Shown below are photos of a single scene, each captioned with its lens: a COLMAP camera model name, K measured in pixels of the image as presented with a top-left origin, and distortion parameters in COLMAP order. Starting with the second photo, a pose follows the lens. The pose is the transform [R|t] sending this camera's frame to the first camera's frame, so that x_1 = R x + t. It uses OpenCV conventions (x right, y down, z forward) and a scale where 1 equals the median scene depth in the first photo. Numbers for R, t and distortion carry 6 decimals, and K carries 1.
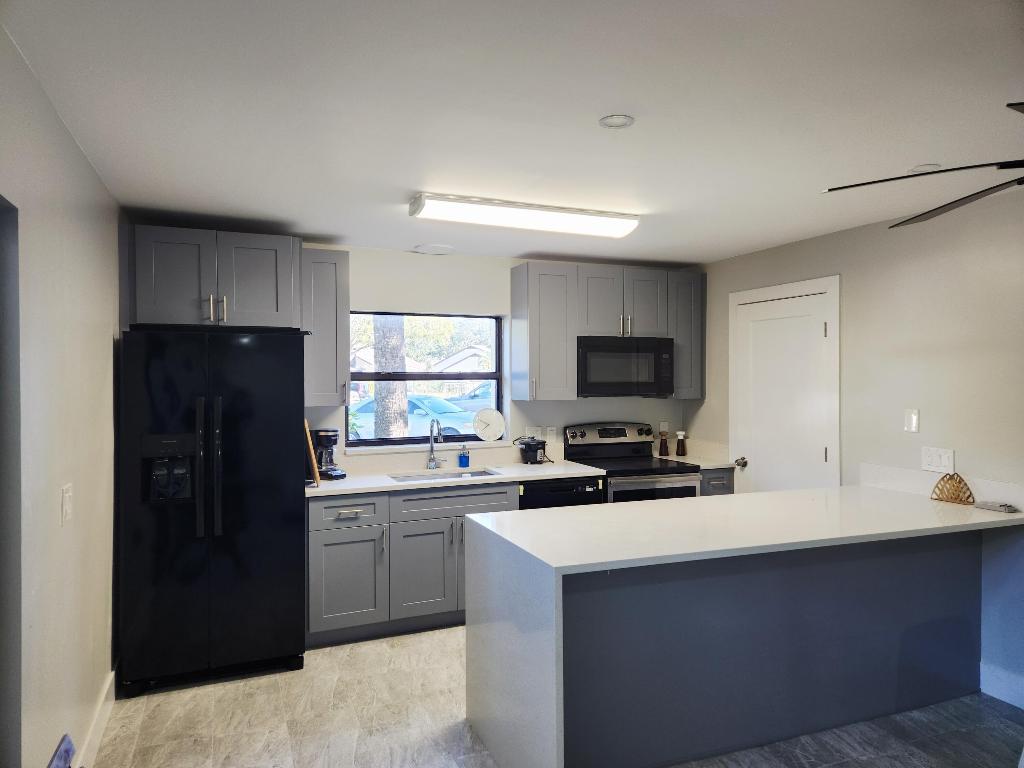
lens RADIAL K [[679.8, 0, 512.6], [0, 679.8, 384.6], [0, 0, 1]] dist [0.035546, -0.018197]
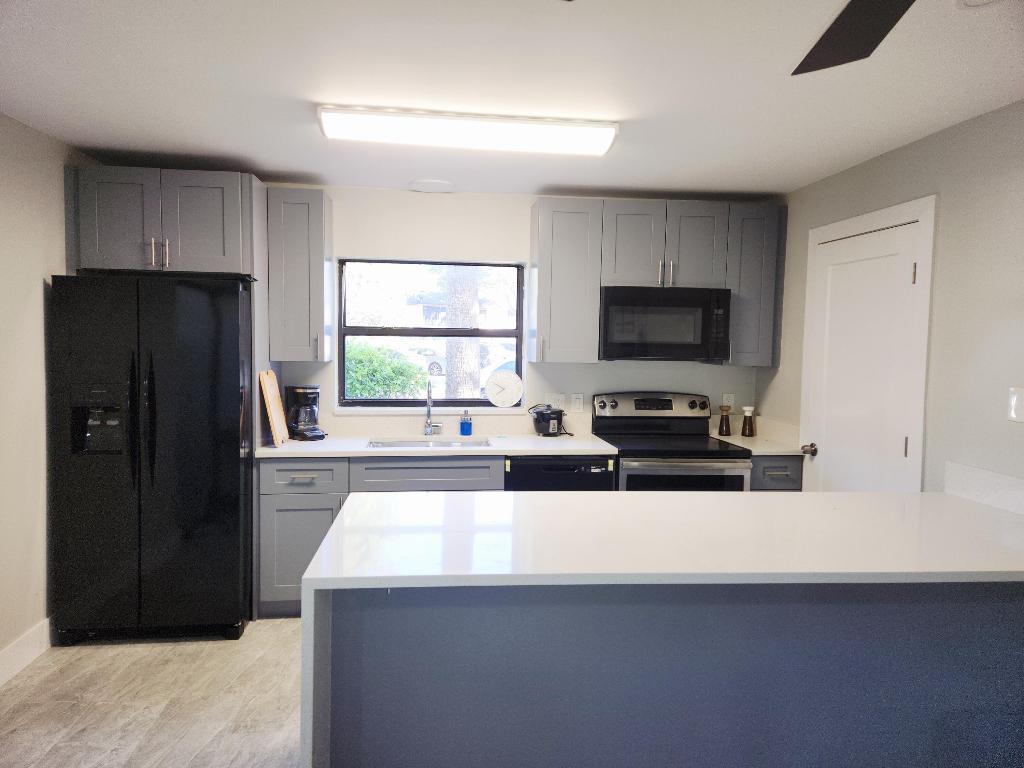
lens RADIAL K [[679.8, 0, 510.2], [0, 679.8, 383.9], [0, 0, 1]] dist [0.035546, -0.018197]
pose [[0.959806, 0.037289, -0.278177, 0.252070], [-0.022836, 0.998224, 0.055020, 0.004987], [0.279735, -0.046456, 0.958953, 0.187371]]
